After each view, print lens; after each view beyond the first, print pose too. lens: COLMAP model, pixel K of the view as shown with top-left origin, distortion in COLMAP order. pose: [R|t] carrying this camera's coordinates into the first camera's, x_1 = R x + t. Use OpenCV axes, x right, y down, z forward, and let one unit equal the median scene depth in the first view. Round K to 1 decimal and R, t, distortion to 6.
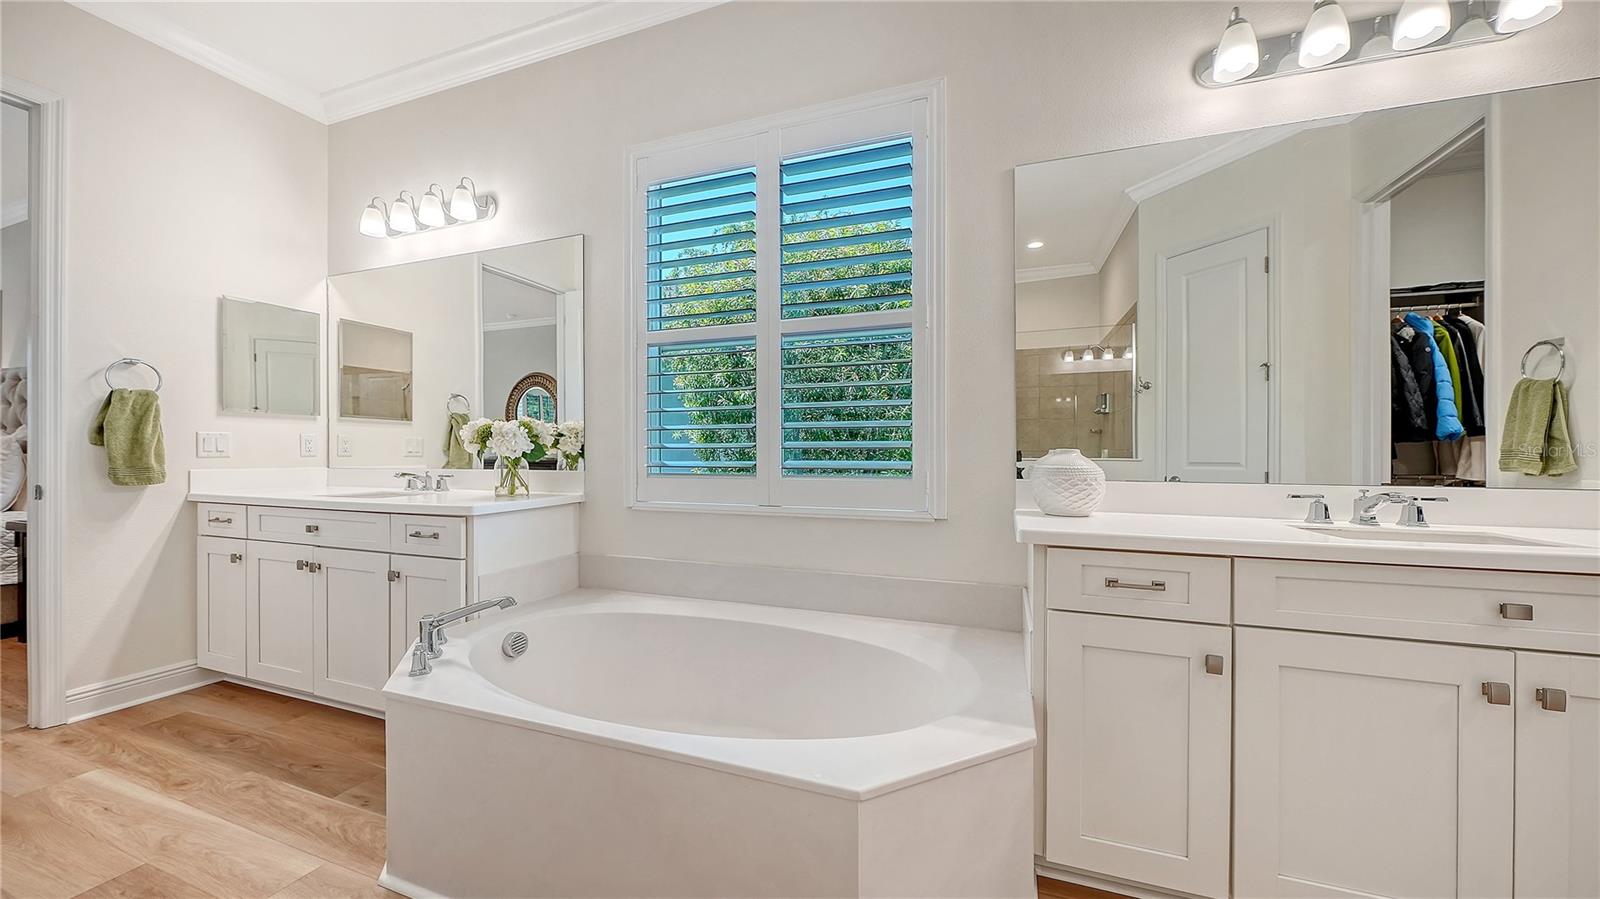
lens RADIAL K [[571.9, 0, 796.7], [0, 571.9, 456.3], [0, 0, 1]] dist [-0.002256, -0.000389]
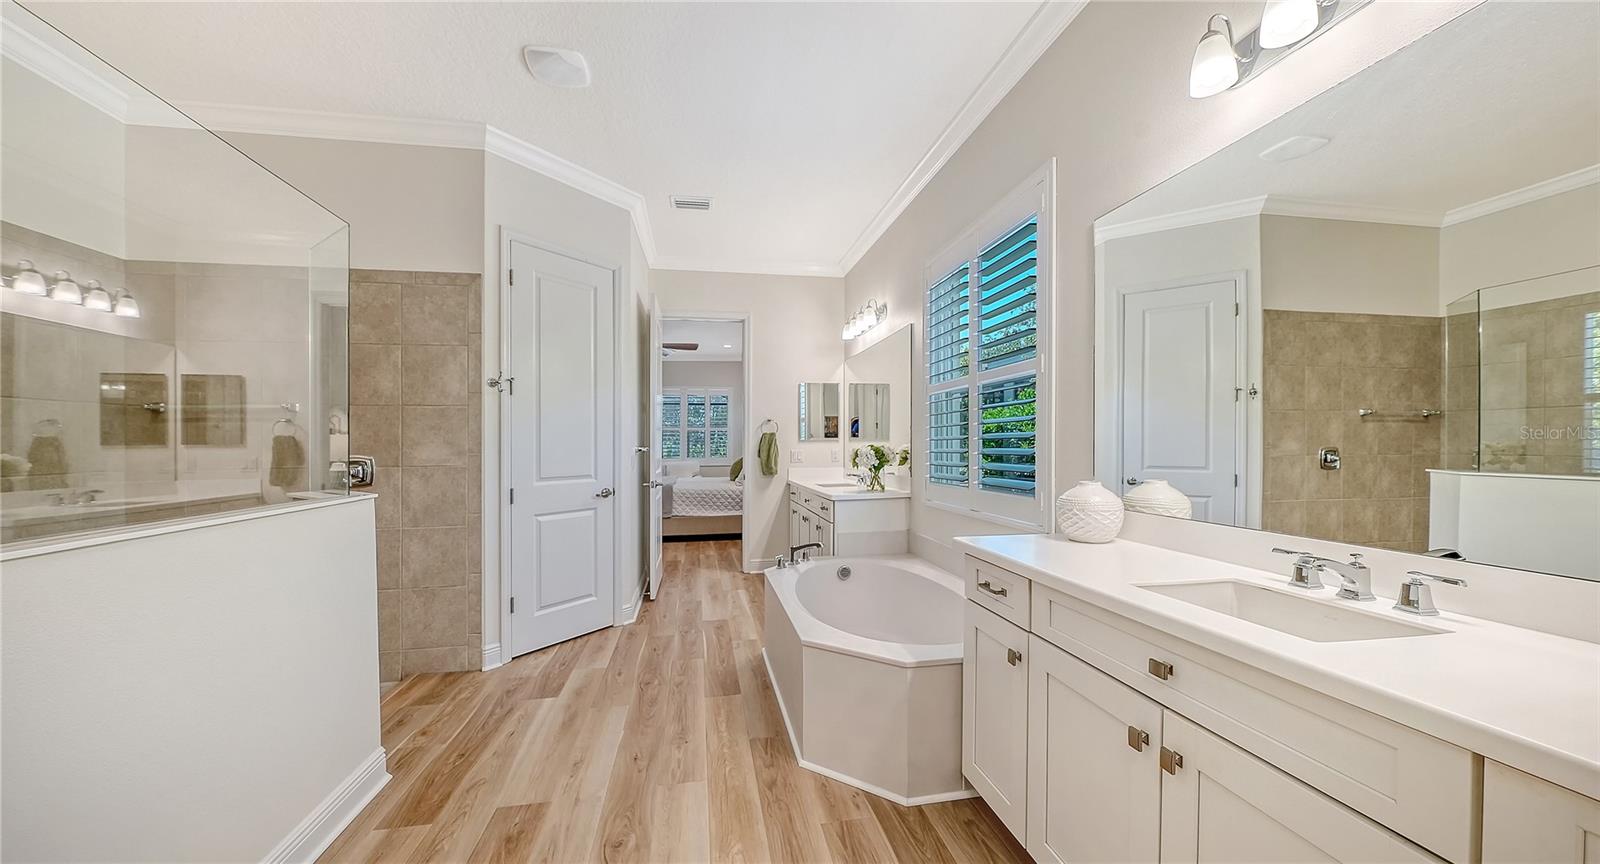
lens RADIAL K [[550.9, 0, 796.3], [0, 550.9, 448.9], [0, 0, 1]] dist [0.000420, 0.000024]
pose [[0.513813, -0.001945, -0.857900, 0.855231], [0.007397, 0.999970, 0.002163, -0.064299], [0.857870, -0.007457, 0.513812, -0.036667]]
